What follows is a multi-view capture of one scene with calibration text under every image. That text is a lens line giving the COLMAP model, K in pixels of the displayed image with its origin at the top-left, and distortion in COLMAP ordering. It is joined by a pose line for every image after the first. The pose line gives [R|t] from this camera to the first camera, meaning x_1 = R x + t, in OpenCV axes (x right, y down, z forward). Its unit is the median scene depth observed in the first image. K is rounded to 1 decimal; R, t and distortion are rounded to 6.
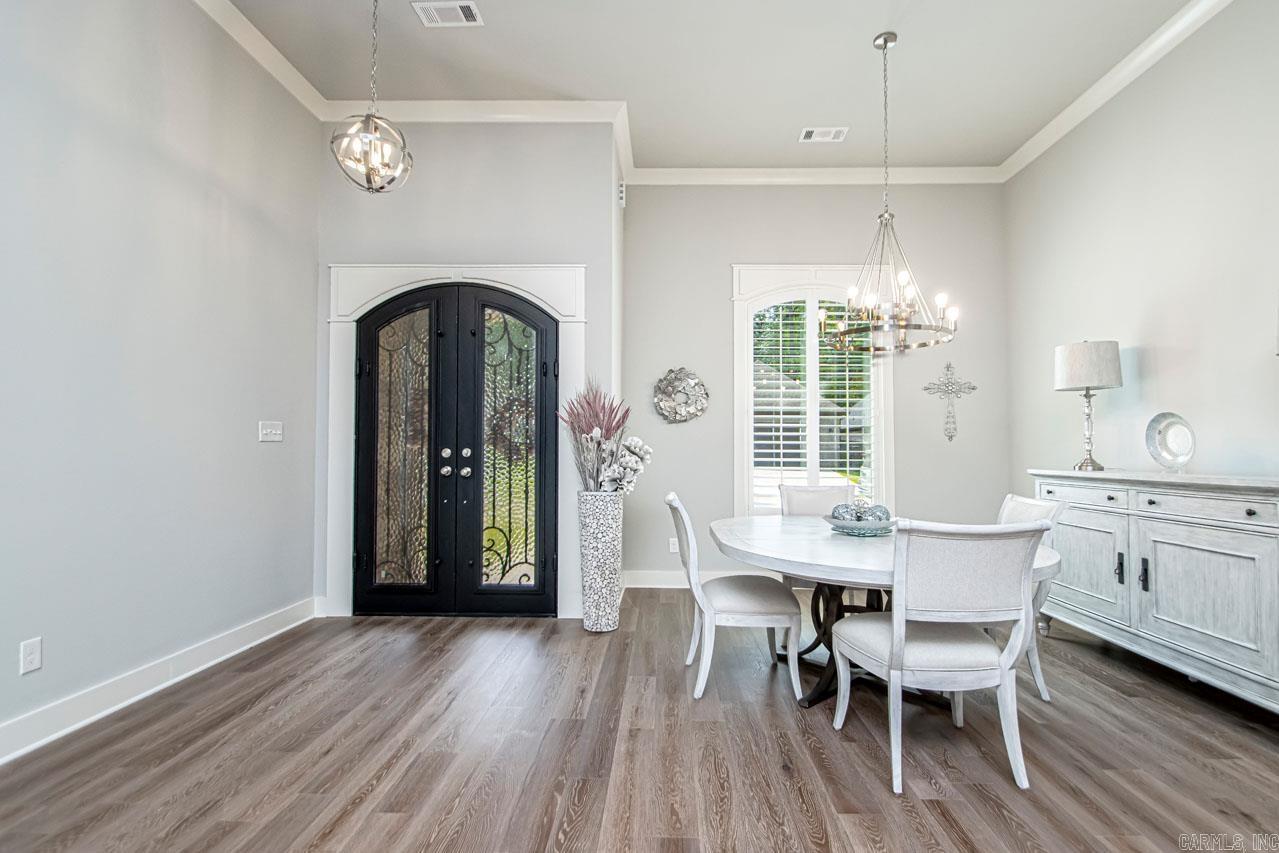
lens RADIAL K [[617.7, 0, 639.5], [0, 617.7, 426.5], [0, 0, 1]] dist [0.001098, -0.000018]
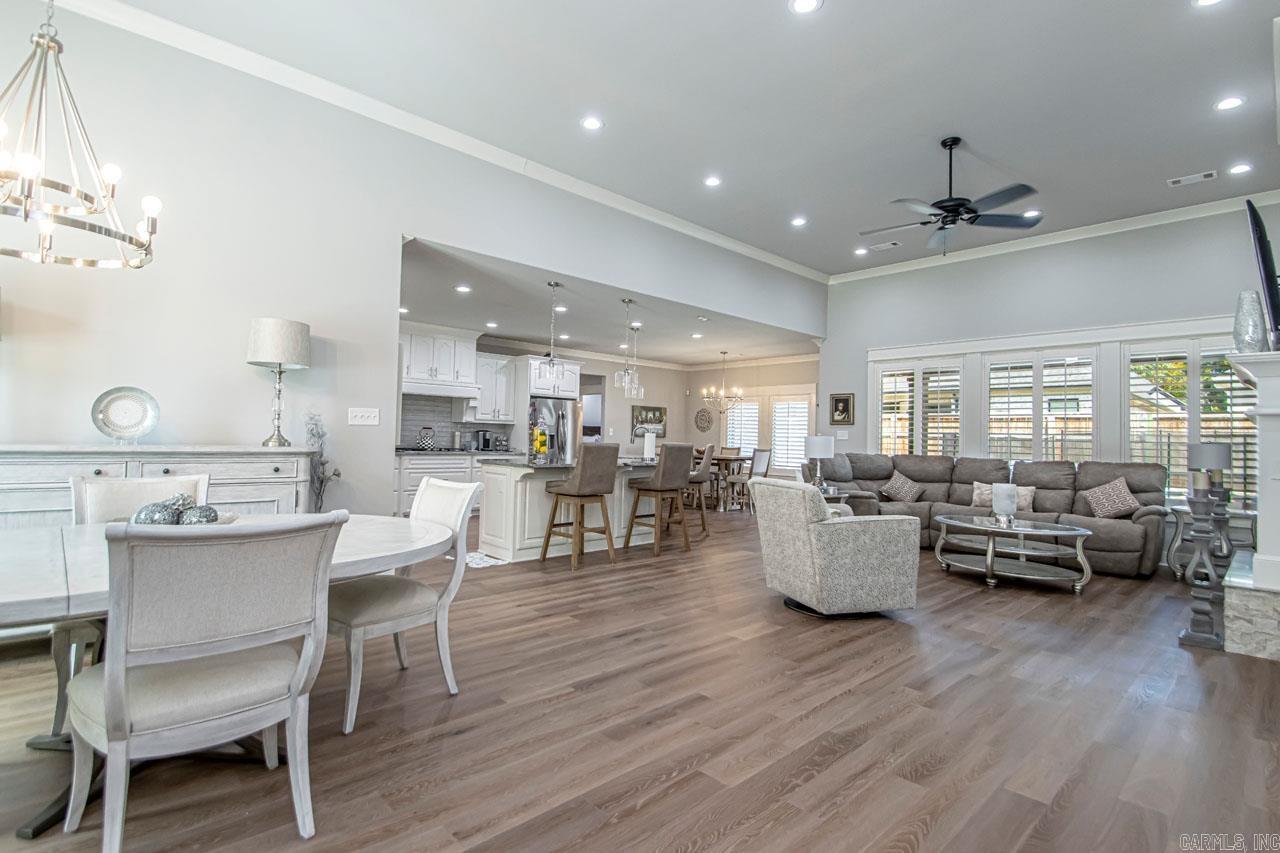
lens RADIAL K [[618.2, 0, 640.0], [0, 618.2, 426.5], [0, 0, 1]] dist [0.001098, -0.000018]
pose [[-0.714922, -0.015024, 0.699042, -0.761805], [-0.058452, 0.997554, -0.038341, 0.046375], [-0.696756, -0.068271, -0.714052, 1.651330]]
